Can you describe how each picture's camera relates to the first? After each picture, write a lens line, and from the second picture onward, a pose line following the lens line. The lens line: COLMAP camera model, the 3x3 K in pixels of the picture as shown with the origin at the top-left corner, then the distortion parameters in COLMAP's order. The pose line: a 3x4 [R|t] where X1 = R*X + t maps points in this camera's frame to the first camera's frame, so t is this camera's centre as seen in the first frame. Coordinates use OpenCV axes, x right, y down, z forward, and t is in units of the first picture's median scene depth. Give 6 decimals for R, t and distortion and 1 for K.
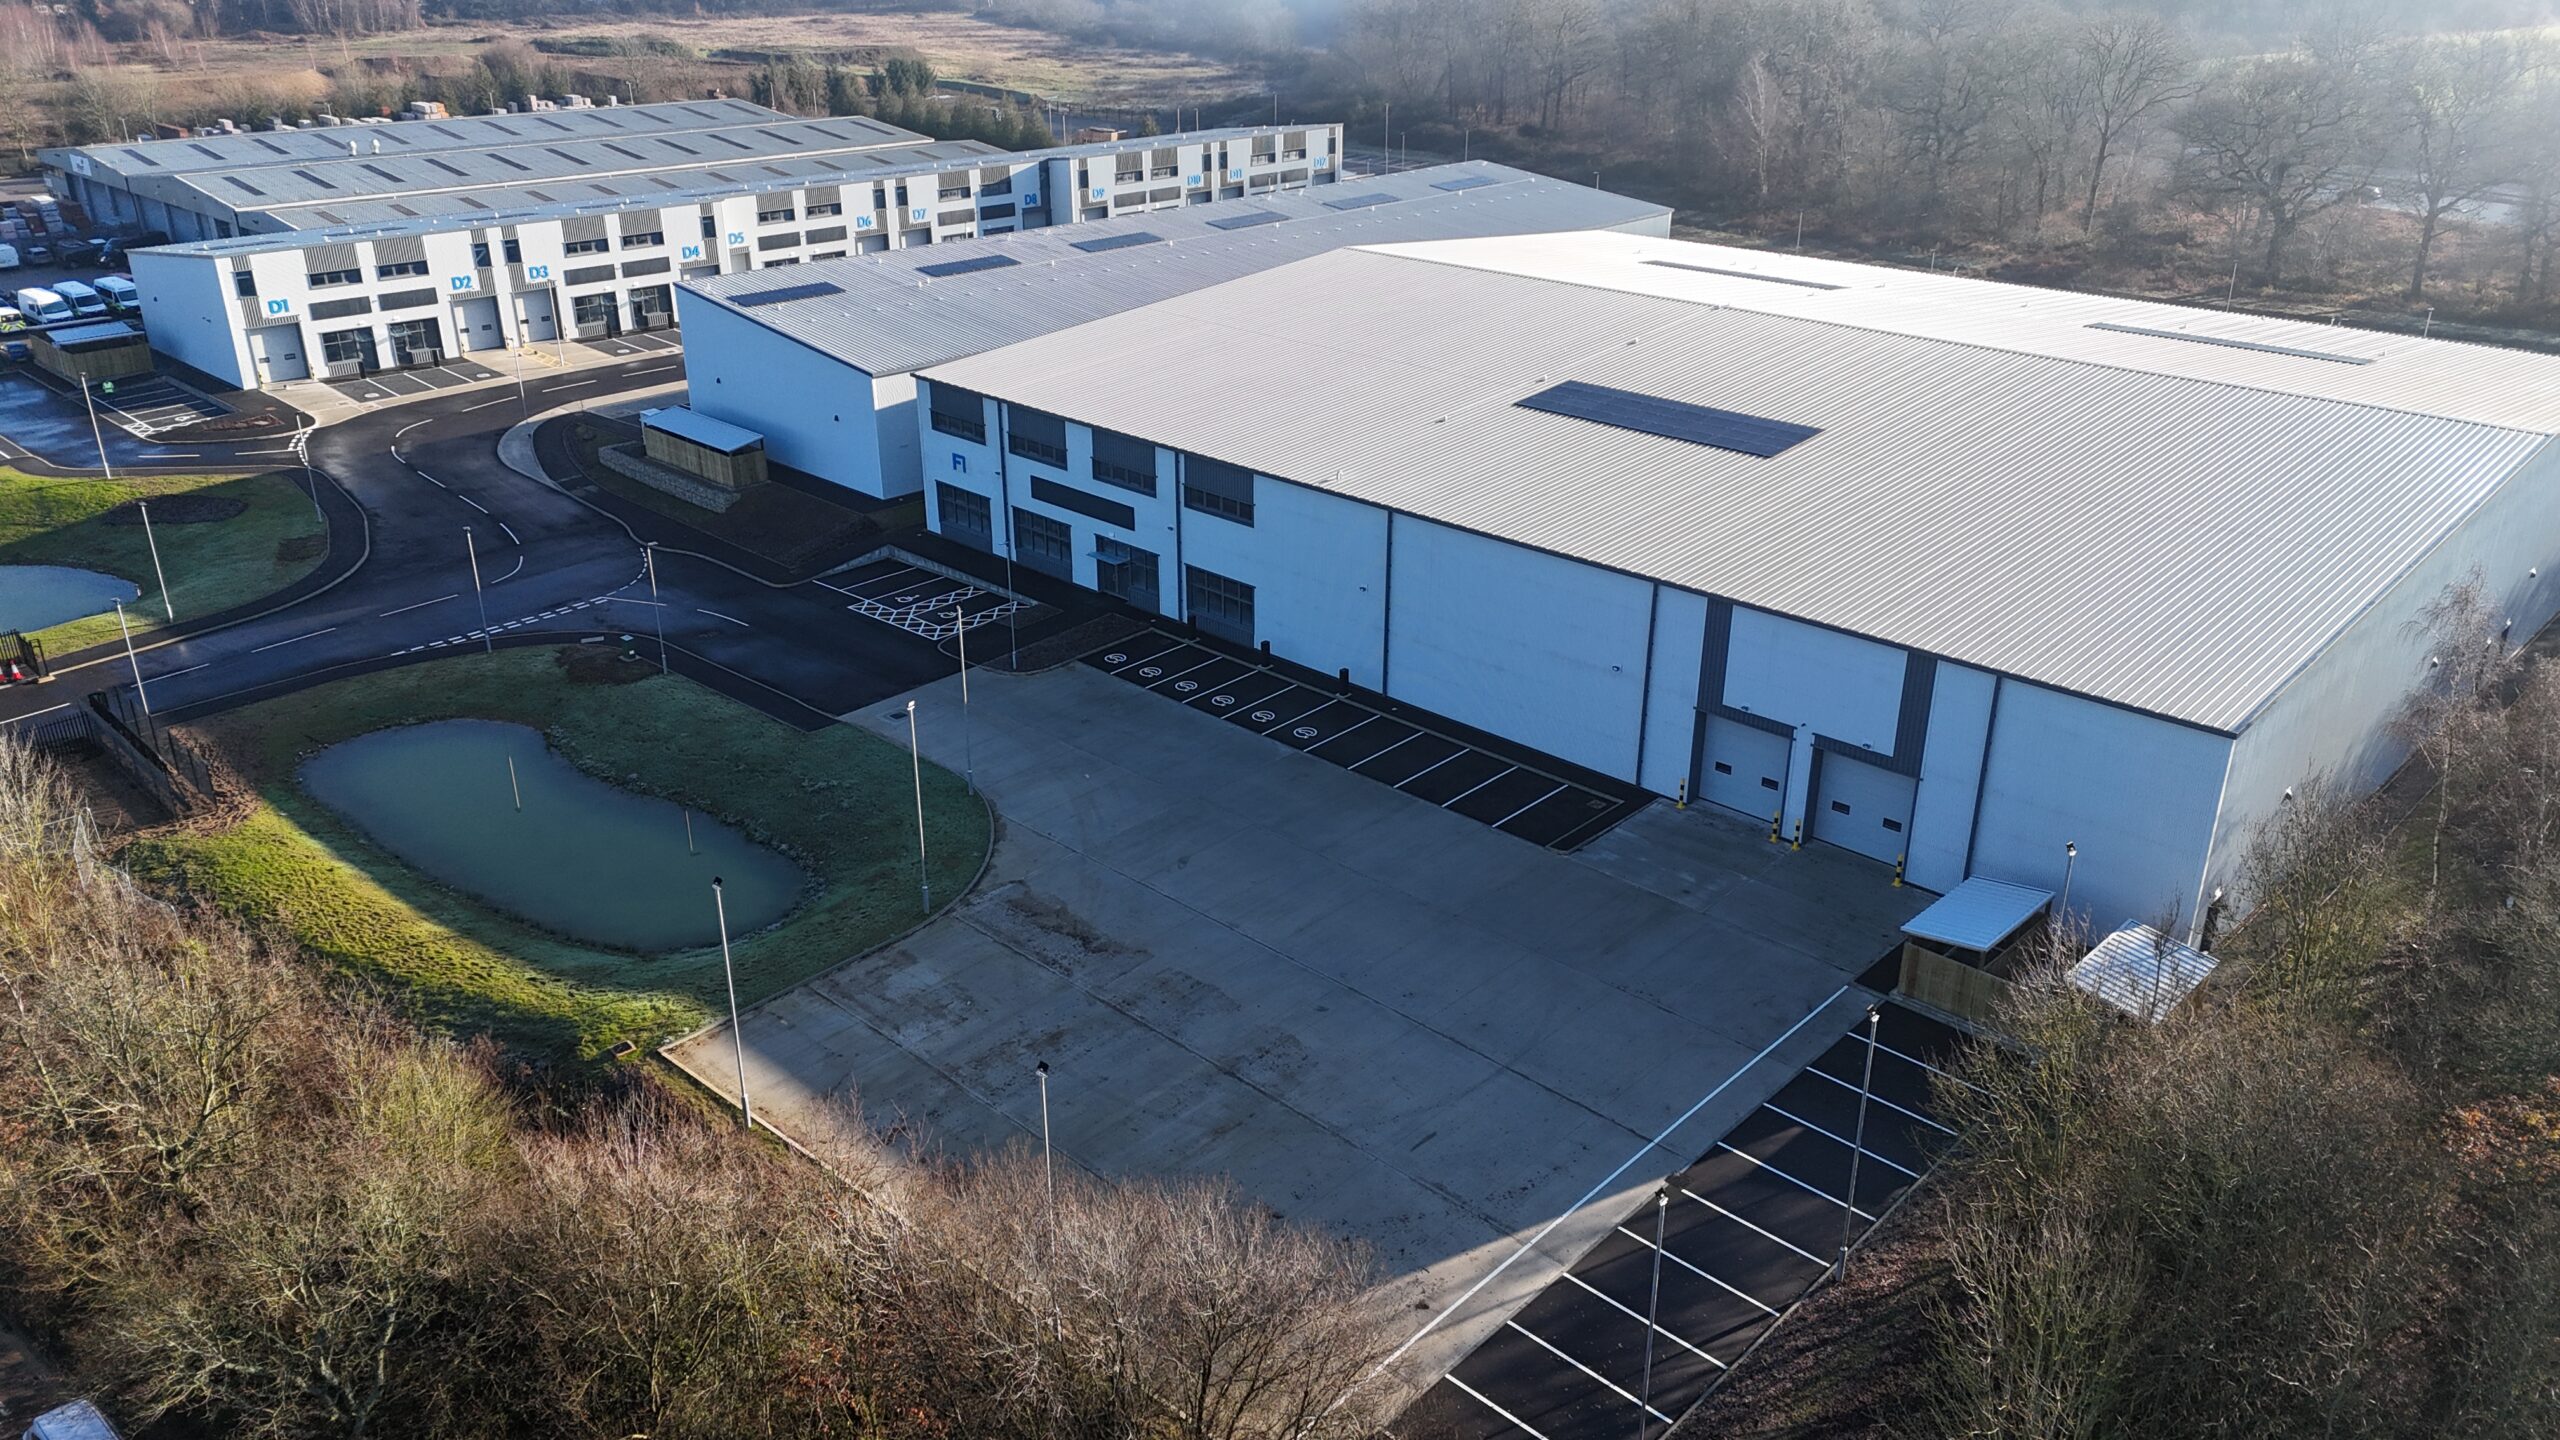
lens RADIAL K [[1826.4, 0, 1256.8], [0, 1826.4, 715.9], [0, 0, 1]] dist [0.077943, -0.003370]
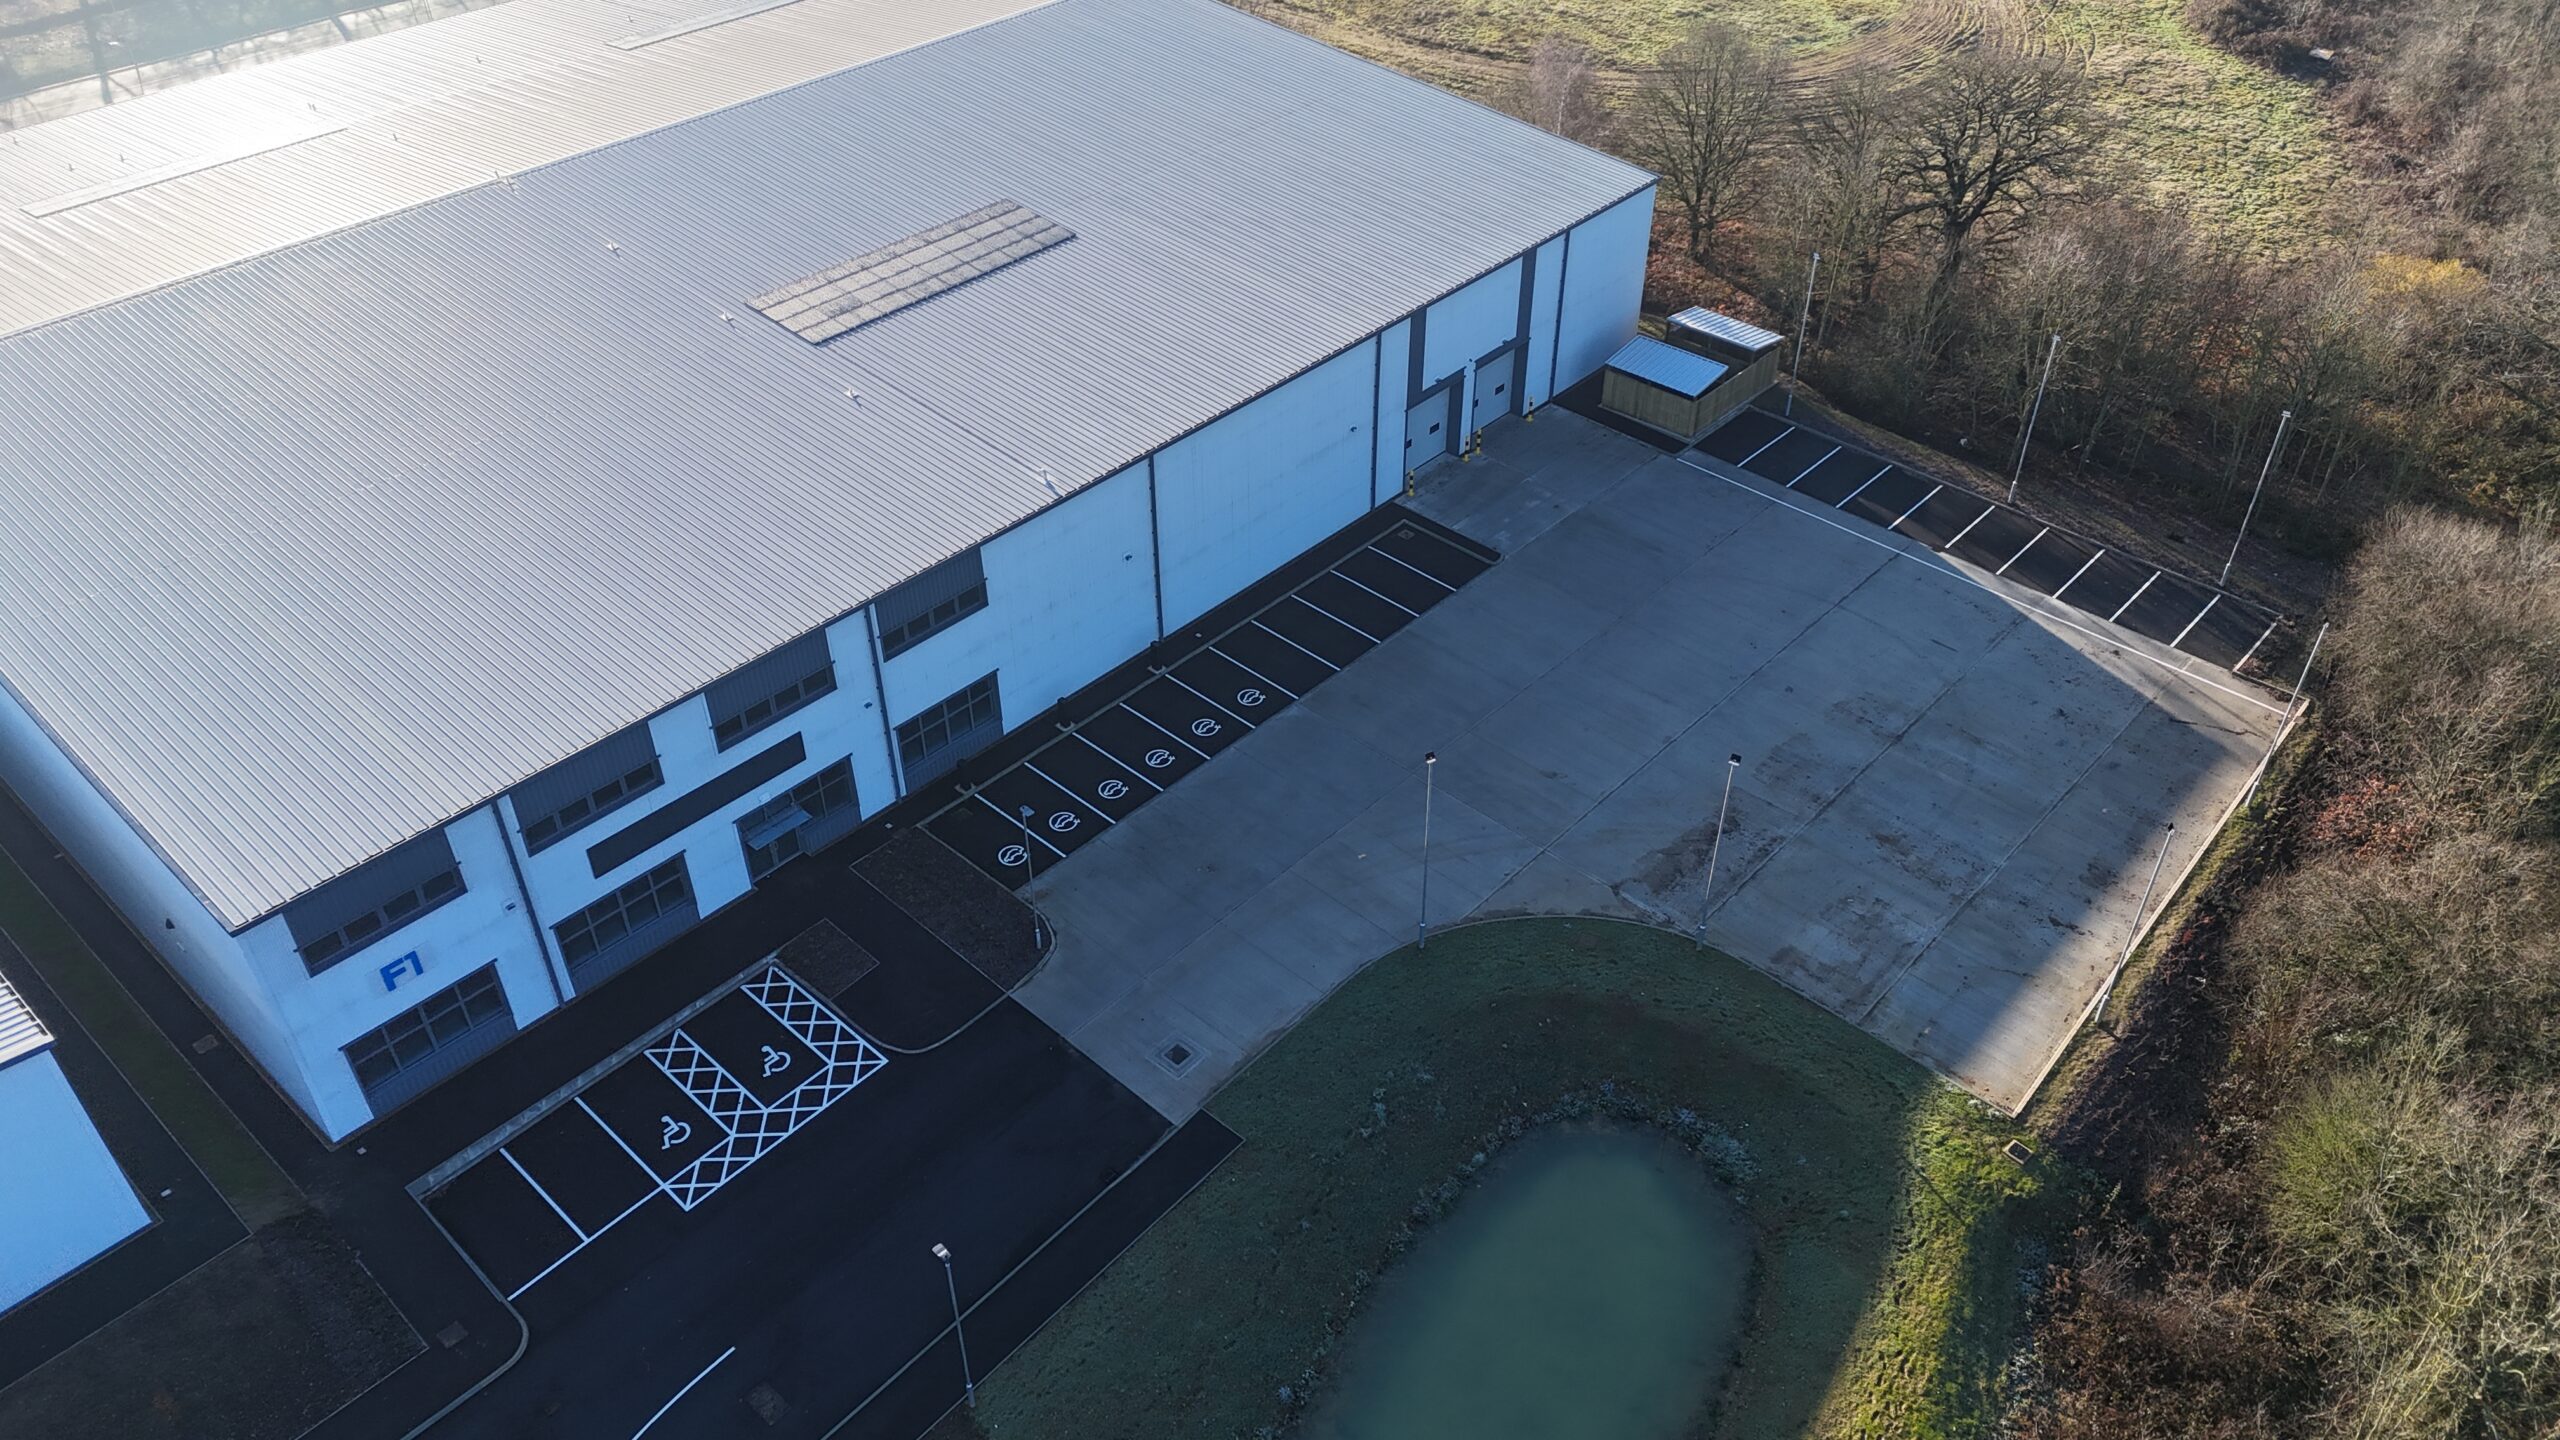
lens RADIAL K [[1860.3, 0, 1268.4], [0, 1860.3, 717.3], [0, 0, 1]] dist [0.048828, -0.001024]
pose [[-0.024579, -0.614595, 0.788460, -0.655493], [0.418821, 0.709816, 0.566348, -0.466238], [-0.907736, 0.344144, 0.239959, 0.717776]]
